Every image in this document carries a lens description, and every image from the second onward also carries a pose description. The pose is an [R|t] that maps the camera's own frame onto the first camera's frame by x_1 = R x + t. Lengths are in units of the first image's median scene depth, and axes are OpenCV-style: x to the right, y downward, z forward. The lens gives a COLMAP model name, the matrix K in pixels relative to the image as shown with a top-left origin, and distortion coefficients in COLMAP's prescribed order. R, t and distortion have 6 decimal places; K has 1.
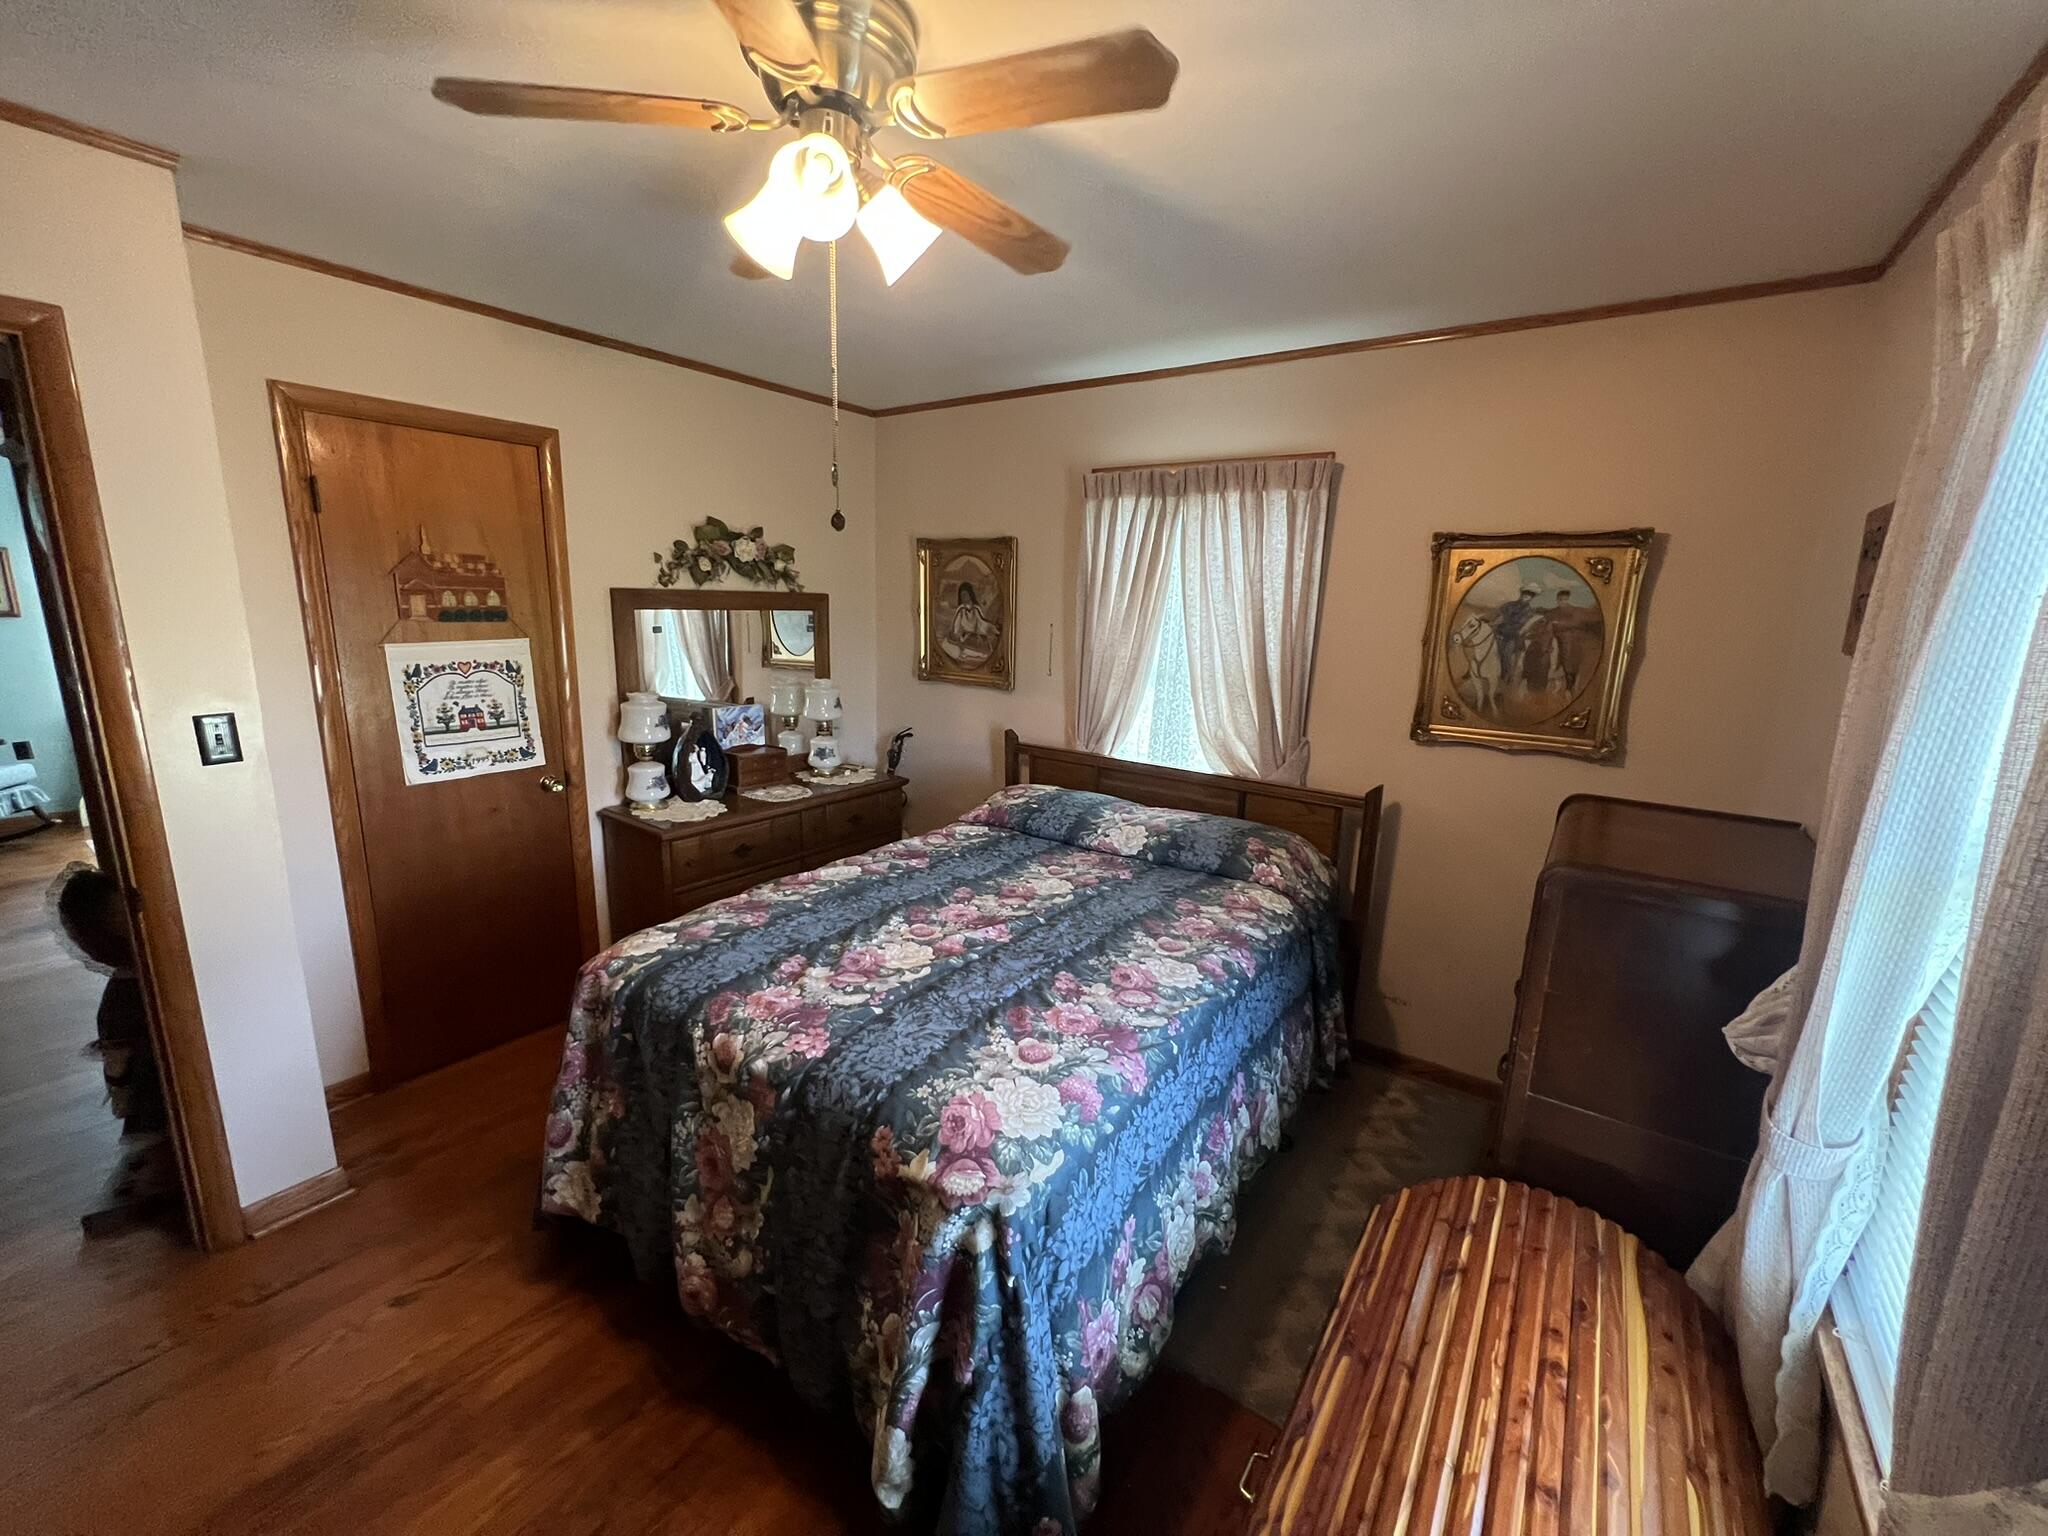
lens RADIAL K [[817.2, 0, 1025.0], [0, 817.2, 774.0], [0, 0, 1]] dist [-0.003086, 0.000487]
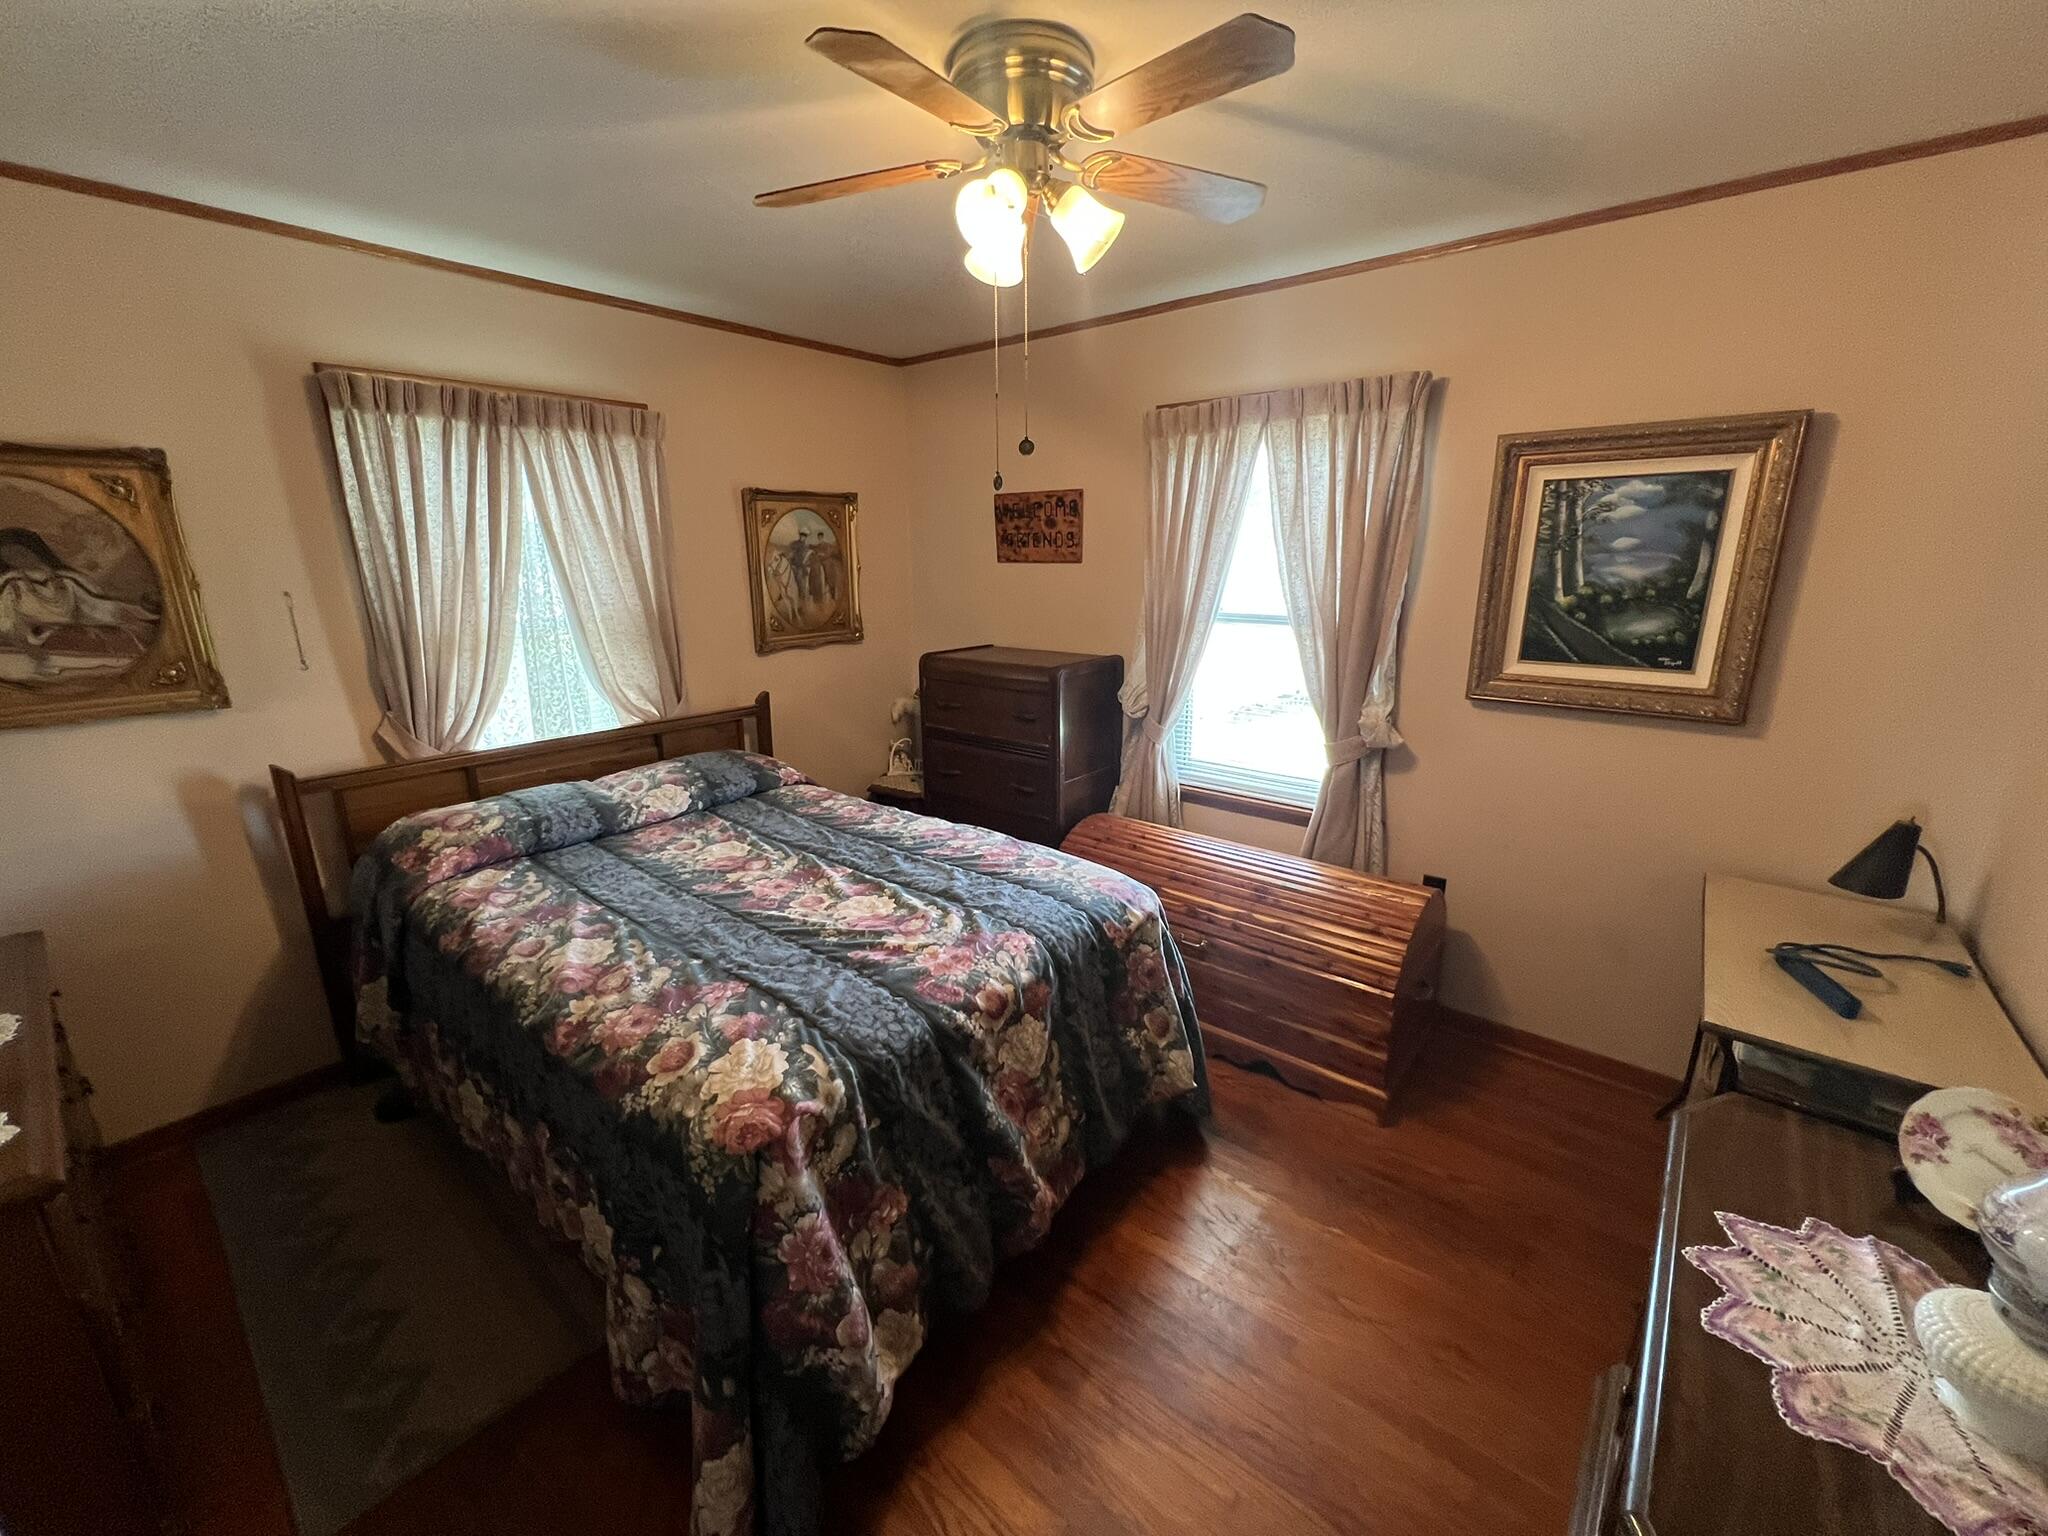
lens RADIAL K [[817.2, 0, 1025.3], [0, 817.2, 763.6], [0, 0, 1]] dist [-0.003086, 0.000487]
pose [[0.075690, -0.284979, 0.955541, -0.833114], [0.221798, 0.939094, 0.262505, -0.133540], [-0.972150, 0.192068, 0.134288, 0.504764]]
